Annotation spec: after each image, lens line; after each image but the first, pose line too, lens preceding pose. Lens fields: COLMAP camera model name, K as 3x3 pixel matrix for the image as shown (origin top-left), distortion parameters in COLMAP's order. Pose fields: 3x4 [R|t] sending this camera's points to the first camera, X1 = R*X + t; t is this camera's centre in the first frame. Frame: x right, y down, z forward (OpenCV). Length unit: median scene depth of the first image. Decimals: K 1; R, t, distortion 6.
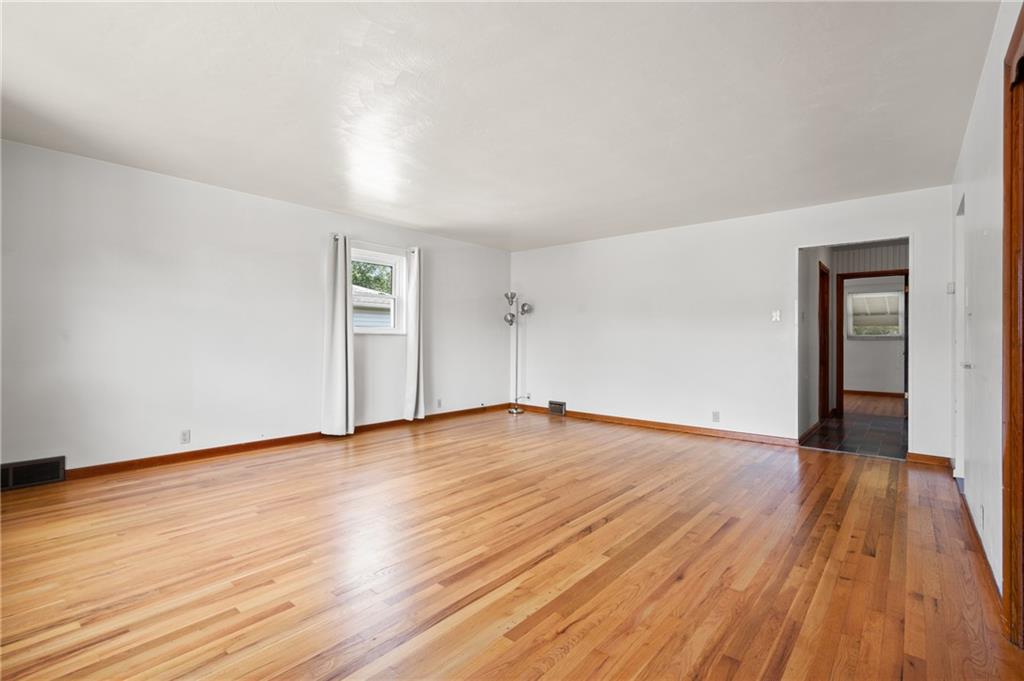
lens RADIAL K [[463.2, 0, 511.3], [0, 463.2, 339.7], [0, 0, 1]] dist [0.002545, 0.000154]
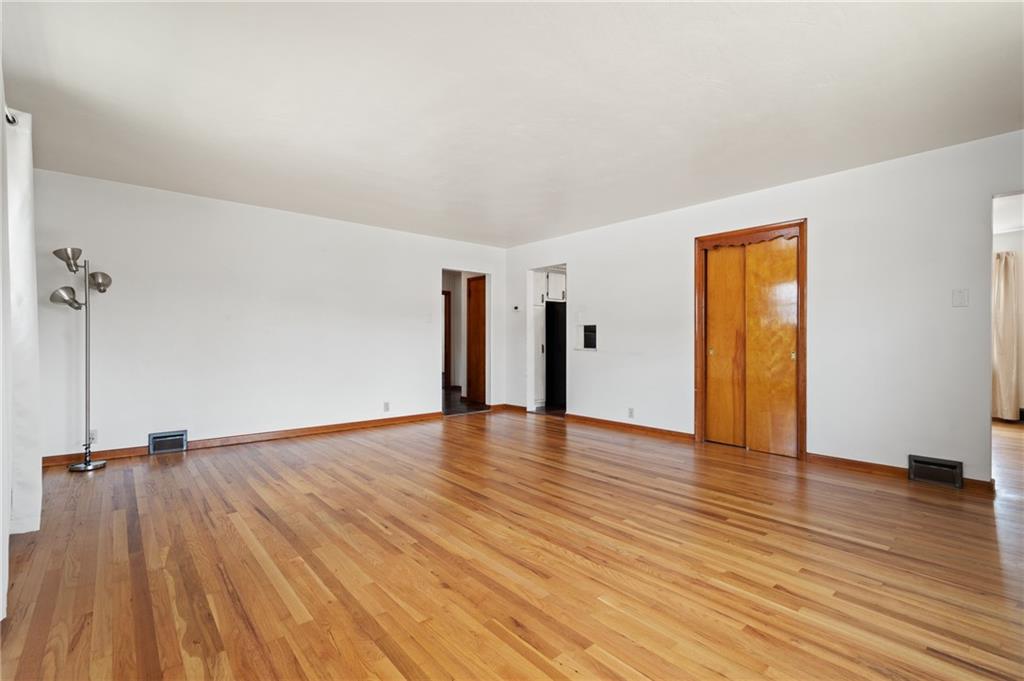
lens RADIAL K [[463.2, 0, 513.5], [0, 463.2, 340.6], [0, 0, 1]] dist [0.002545, 0.000154]
pose [[0.137458, -0.005182, 0.990494, -1.053060], [-0.001346, 0.999984, 0.005418, 0.002780], [-0.990507, -0.002078, 0.137449, 0.960579]]
